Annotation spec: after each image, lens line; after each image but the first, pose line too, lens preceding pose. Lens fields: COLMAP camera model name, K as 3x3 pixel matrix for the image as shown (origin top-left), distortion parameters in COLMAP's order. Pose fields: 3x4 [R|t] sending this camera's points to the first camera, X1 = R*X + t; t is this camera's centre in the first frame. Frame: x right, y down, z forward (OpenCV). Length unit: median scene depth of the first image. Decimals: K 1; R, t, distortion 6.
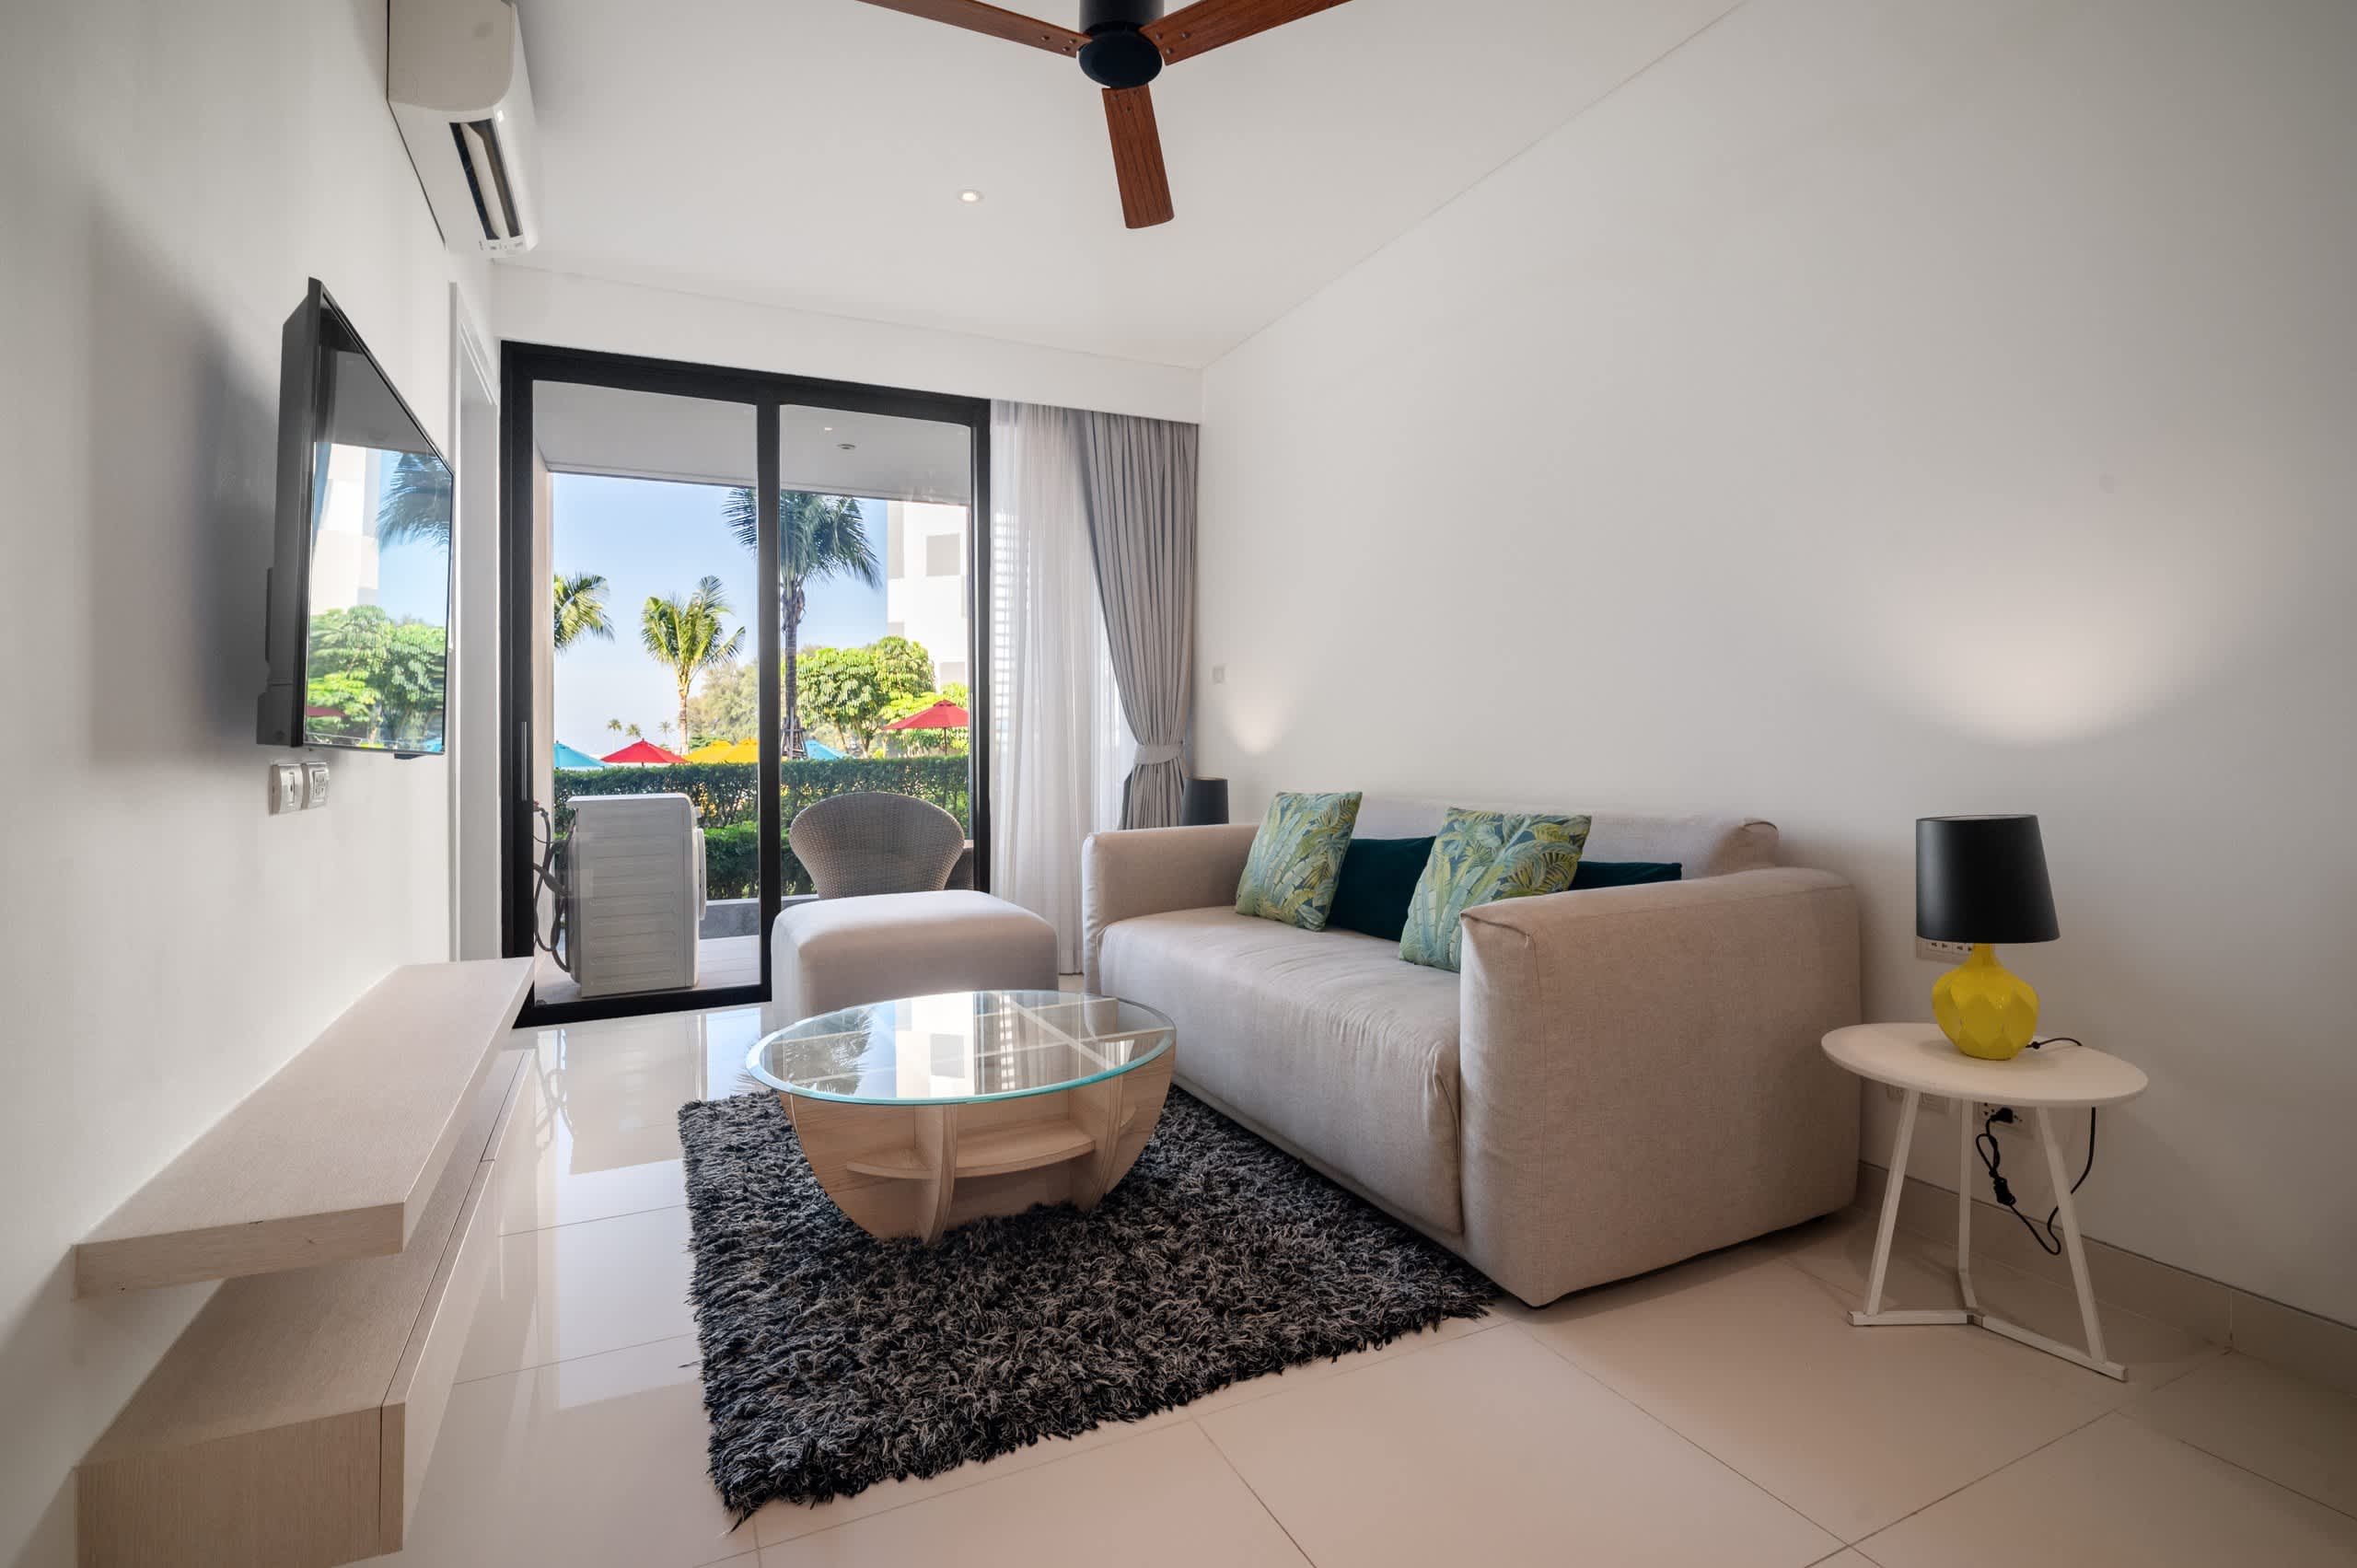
lens RADIAL K [[1113.9, 0, 1180.0], [0, 1113.9, 725.5], [0, 0, 1]] dist [0.017788, -0.022405]
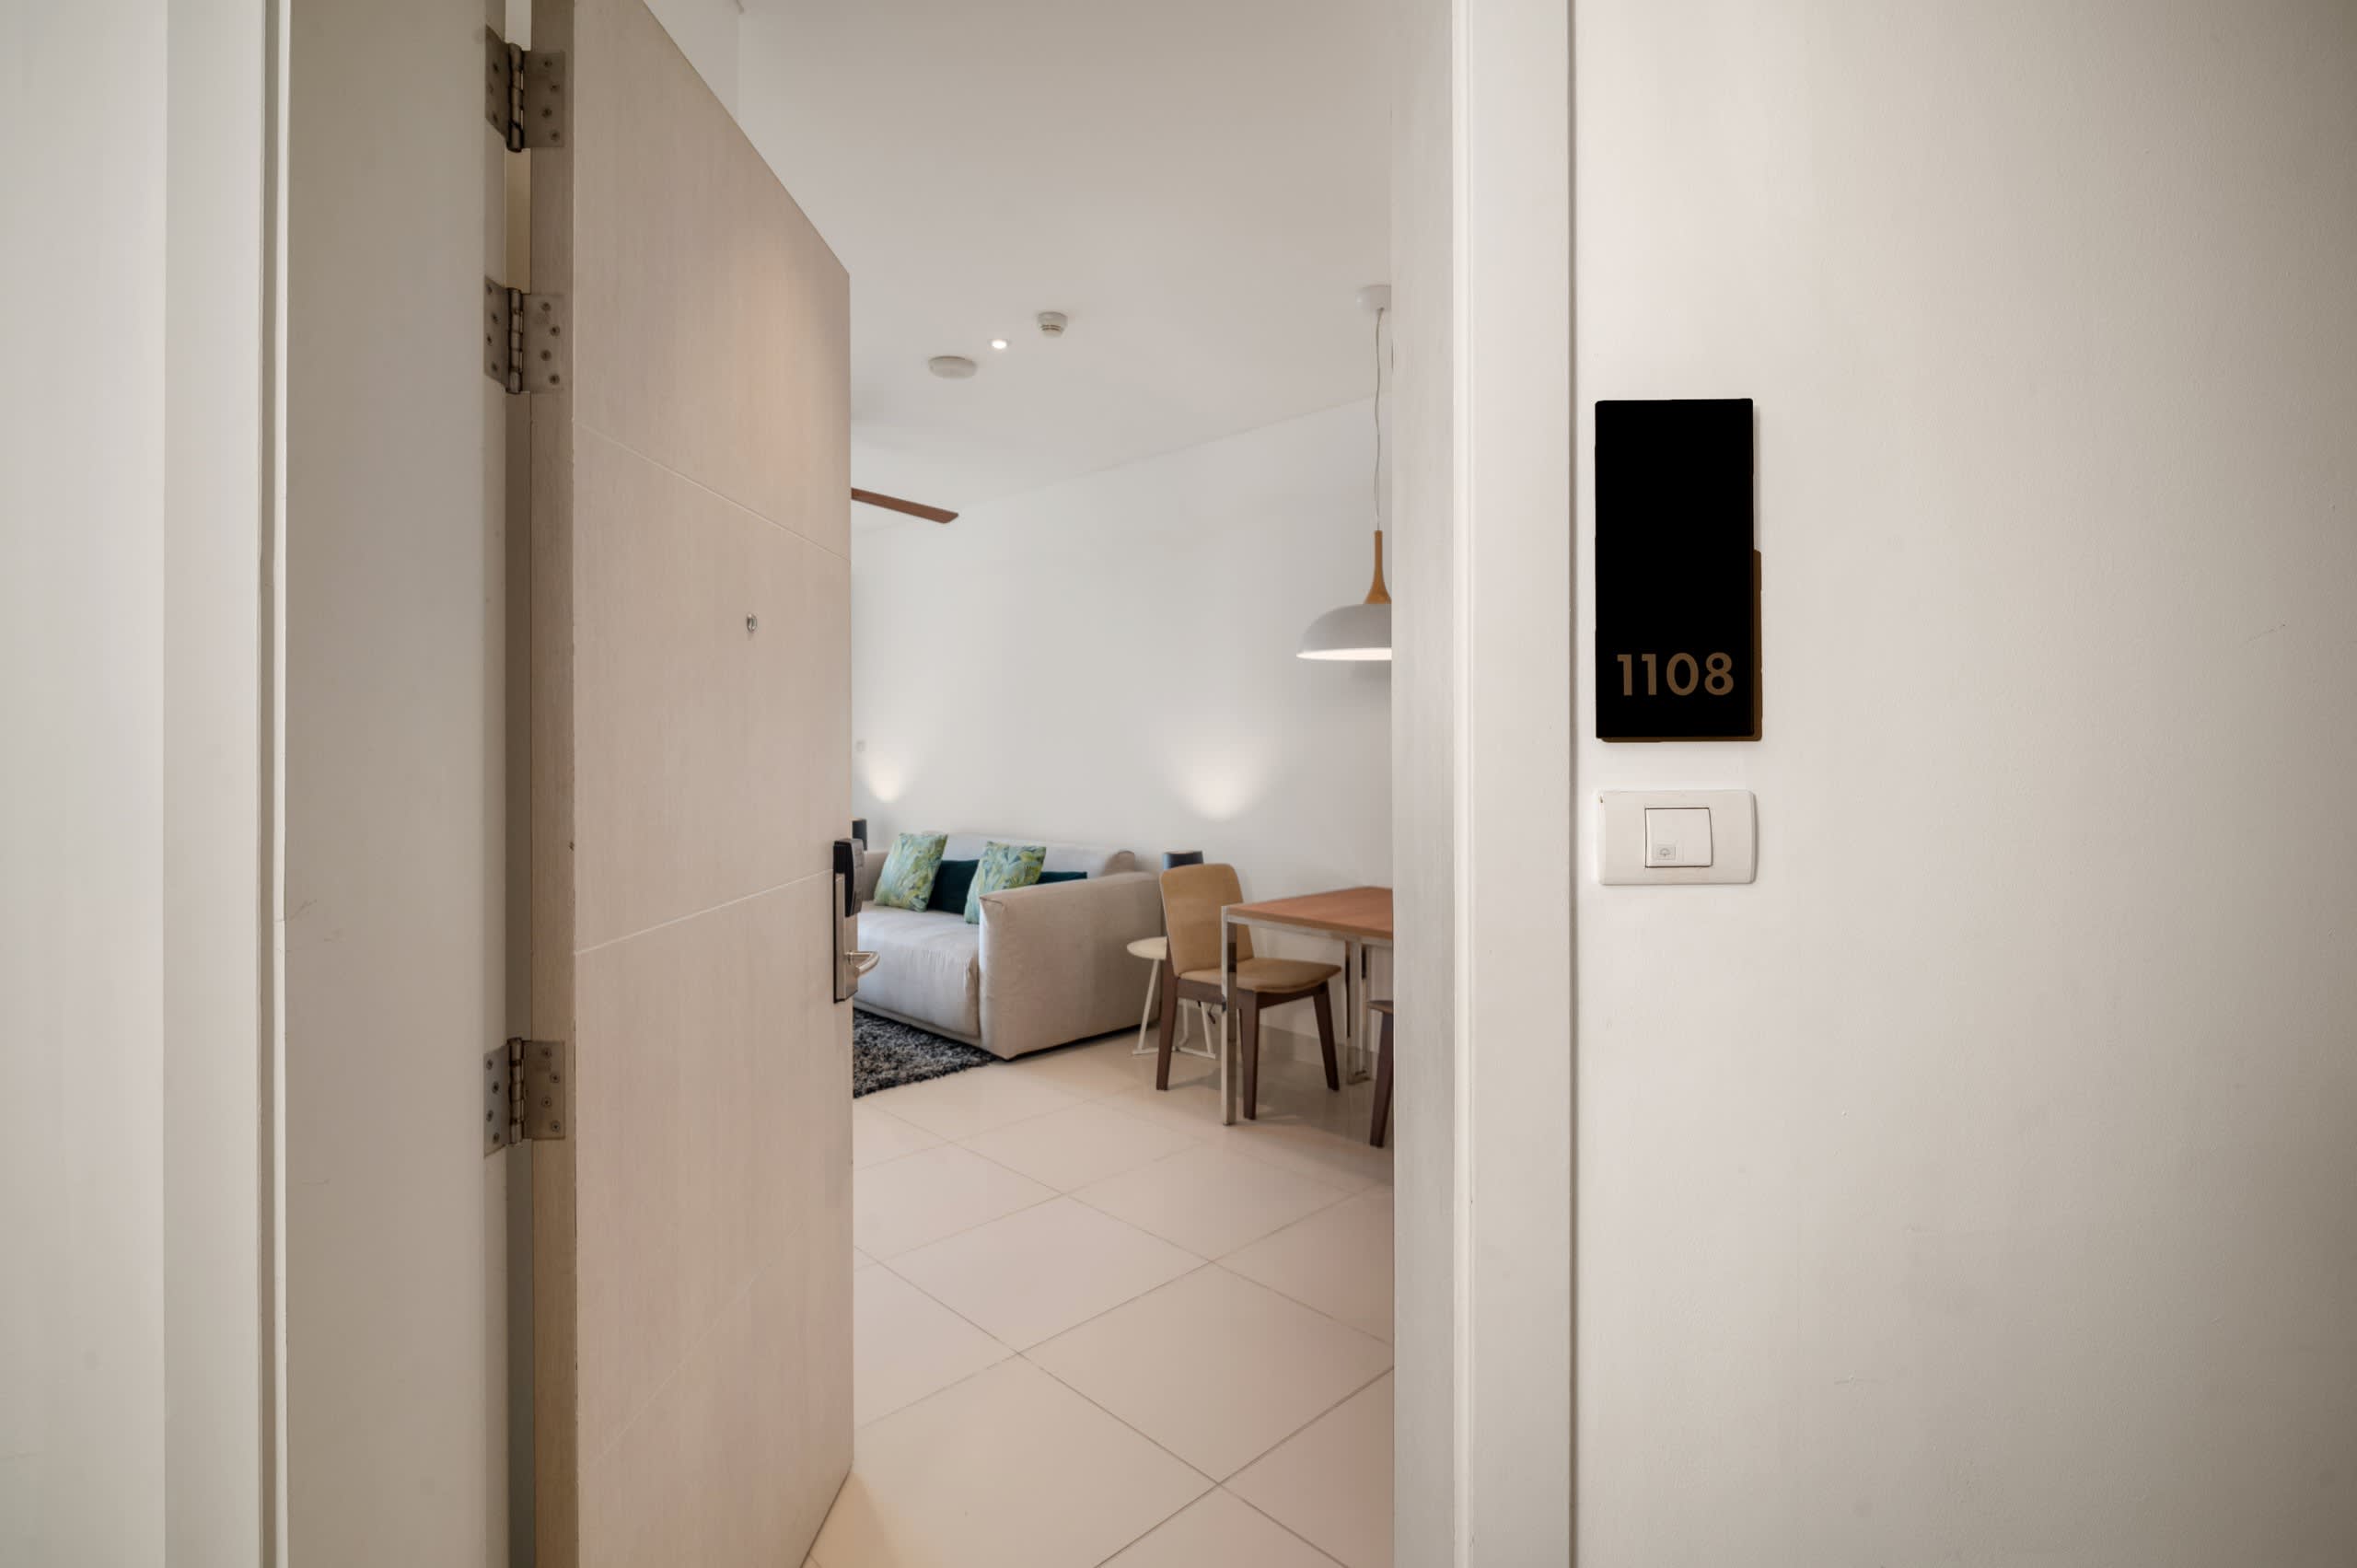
lens RADIAL K [[1109.4, 0, 1172.5], [0, 1109.4, 767.1], [0, 0, 1]] dist [-0.000236, -0.000187]
pose [[0.947884, 0.006922, 0.318539, -0.066815], [-0.017533, 0.999382, 0.030458, -0.114364], [-0.318131, -0.034456, 0.947420, -0.839622]]
